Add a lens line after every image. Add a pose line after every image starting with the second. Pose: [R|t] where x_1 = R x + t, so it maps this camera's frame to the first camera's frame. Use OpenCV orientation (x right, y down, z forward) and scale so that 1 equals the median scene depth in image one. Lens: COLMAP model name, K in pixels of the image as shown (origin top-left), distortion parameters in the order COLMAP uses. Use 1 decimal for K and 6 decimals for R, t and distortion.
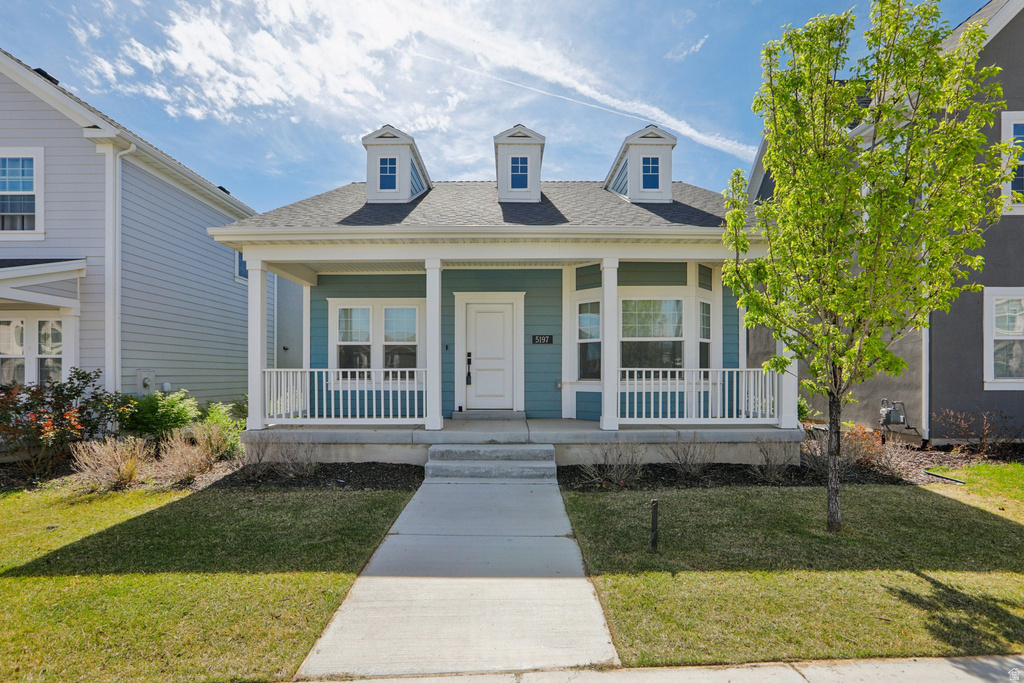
lens RADIAL K [[479.2, 0, 512.1], [0, 479.2, 345.9], [0, 0, 1]] dist [-0.000186, 0.001145]
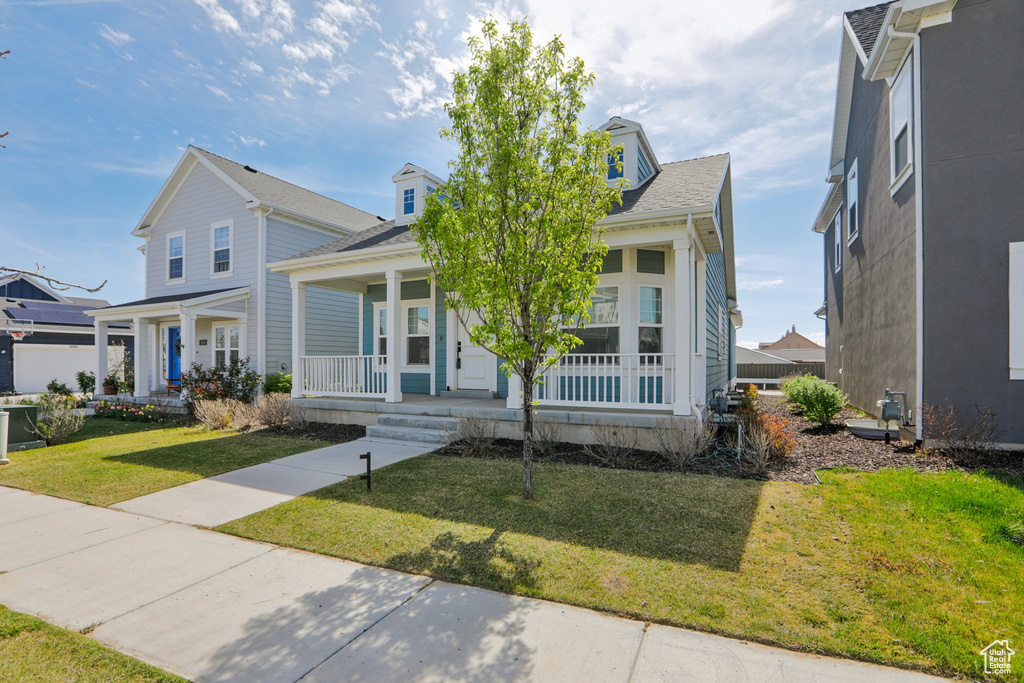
lens RADIAL K [[474.1, 0, 526.0], [0, 474.1, 336.1], [0, 0, 1]] dist [-0.001917, 0.000269]
pose [[0.899079, -0.024142, -0.437121, 0.623287], [0.027808, 0.999611, 0.001988, 0.002167], [0.436903, -0.013942, 0.899401, 0.005118]]
